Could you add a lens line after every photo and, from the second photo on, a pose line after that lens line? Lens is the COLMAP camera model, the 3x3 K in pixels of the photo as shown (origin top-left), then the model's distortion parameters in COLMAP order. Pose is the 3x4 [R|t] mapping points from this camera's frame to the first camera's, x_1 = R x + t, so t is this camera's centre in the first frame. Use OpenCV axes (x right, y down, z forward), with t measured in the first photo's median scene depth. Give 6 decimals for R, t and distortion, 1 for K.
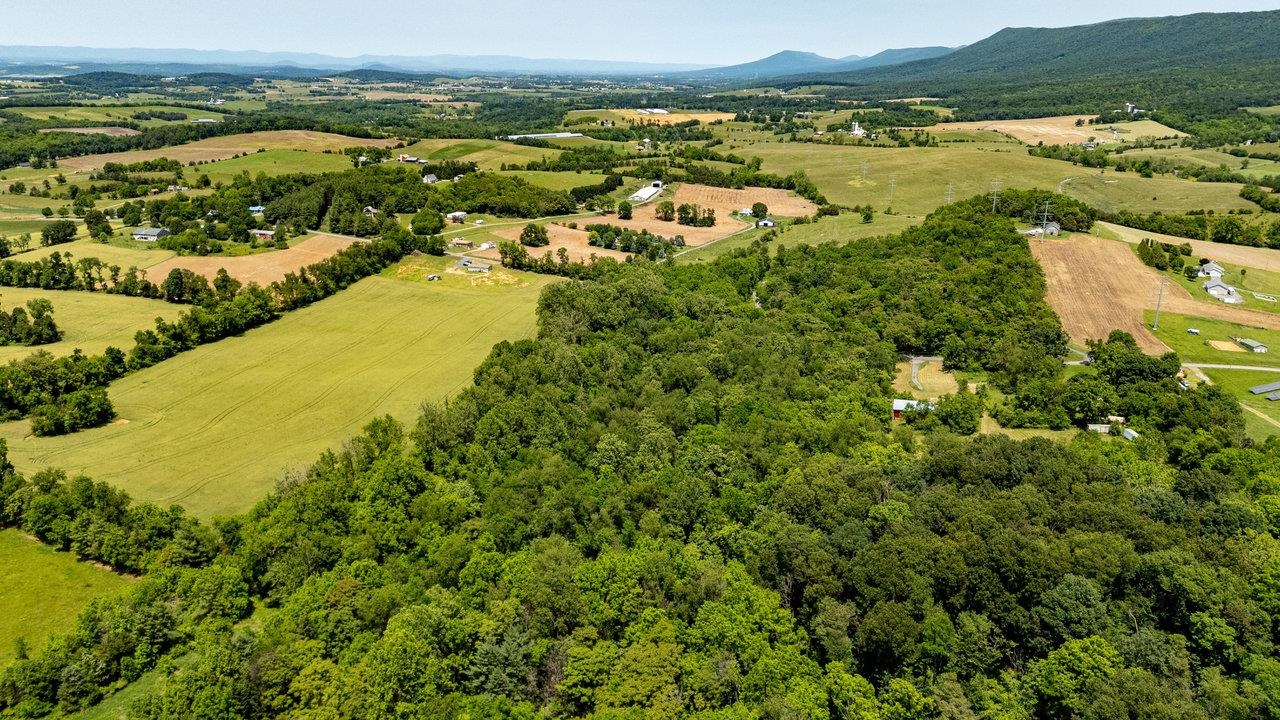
lens RADIAL K [[912.6, 0, 638.1], [0, 912.6, 358.7], [0, 0, 1]] dist [0.038858, -0.058976]
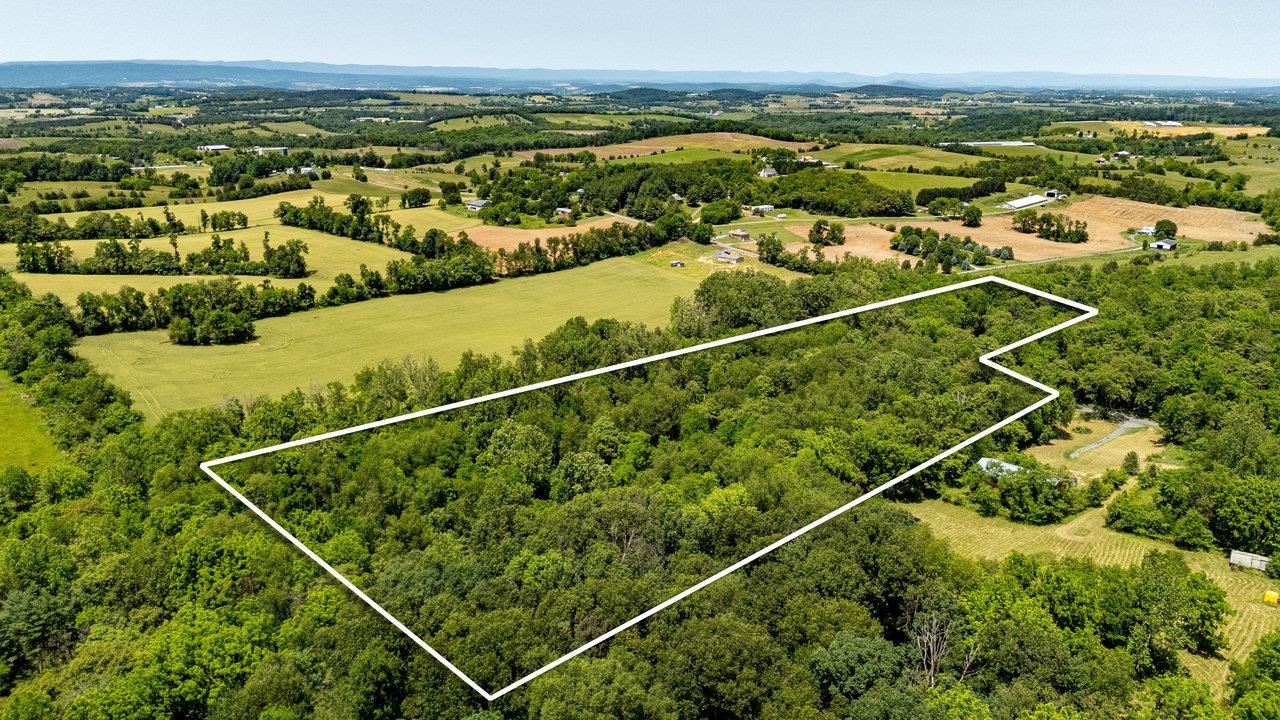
lens RADIAL K [[912.6, 0, 635.5], [0, 912.6, 371.0], [0, 0, 1]] dist [0.038858, -0.058976]
pose [[0.856979, 0.146123, -0.494202, 0.184309], [-0.149352, 0.988226, 0.033208, -0.002375], [0.493236, 0.045351, 0.868713, 0.125628]]
